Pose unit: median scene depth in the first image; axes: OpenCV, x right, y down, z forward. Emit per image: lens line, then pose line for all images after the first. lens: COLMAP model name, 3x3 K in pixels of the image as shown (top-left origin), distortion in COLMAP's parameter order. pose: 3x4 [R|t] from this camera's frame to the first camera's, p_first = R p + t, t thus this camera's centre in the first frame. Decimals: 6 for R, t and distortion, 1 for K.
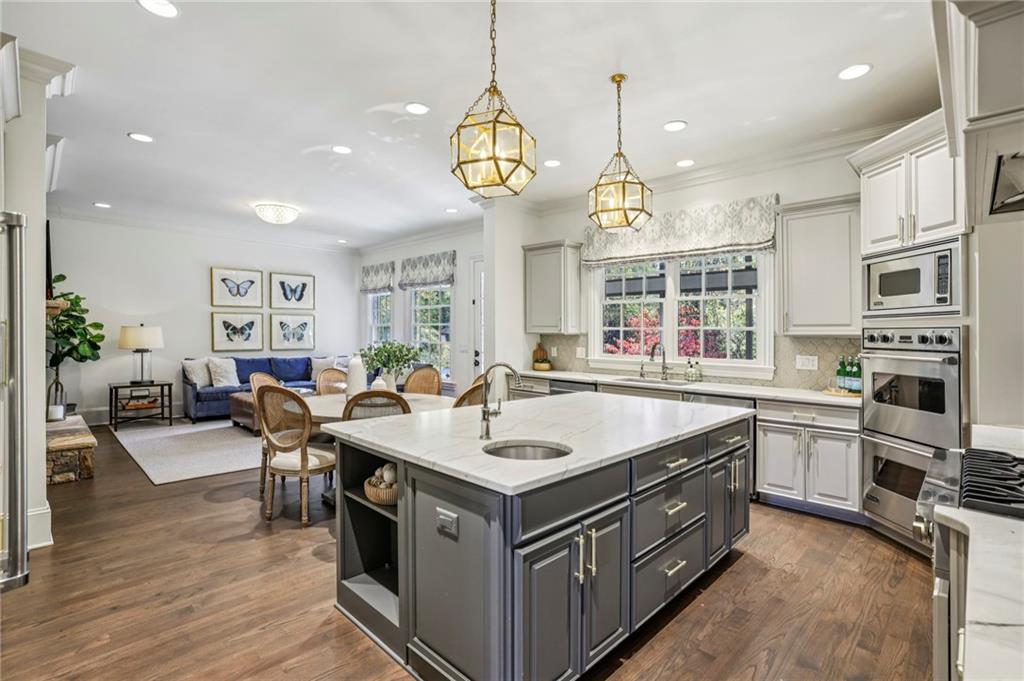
lens RADIAL K [[475.9, 0, 517.3], [0, 475.9, 332.8], [0, 0, 1]] dist [-0.021594, 0.004265]
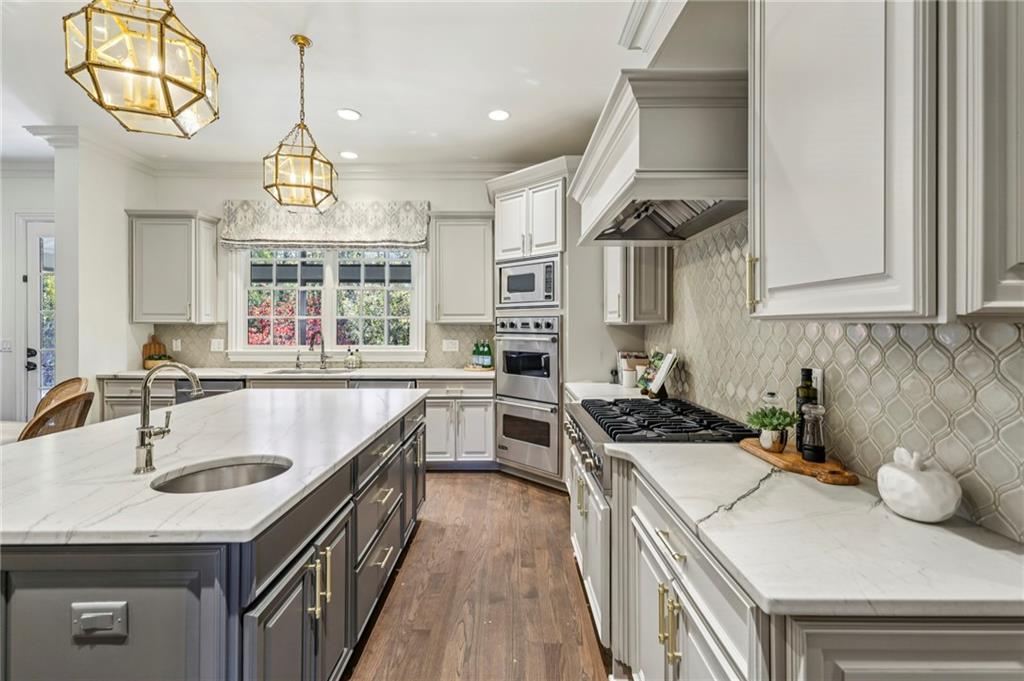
lens RADIAL K [[444.4, 0, 505.8], [0, 444.4, 320.7], [0, 0, 1]] dist [0.010766, -0.001312]
pose [[0.722488, -0.002332, 0.691379, -0.104955], [0.004585, 0.999988, -0.001418, 0.002239], [-0.691368, 0.004195, 0.722491, 0.117289]]
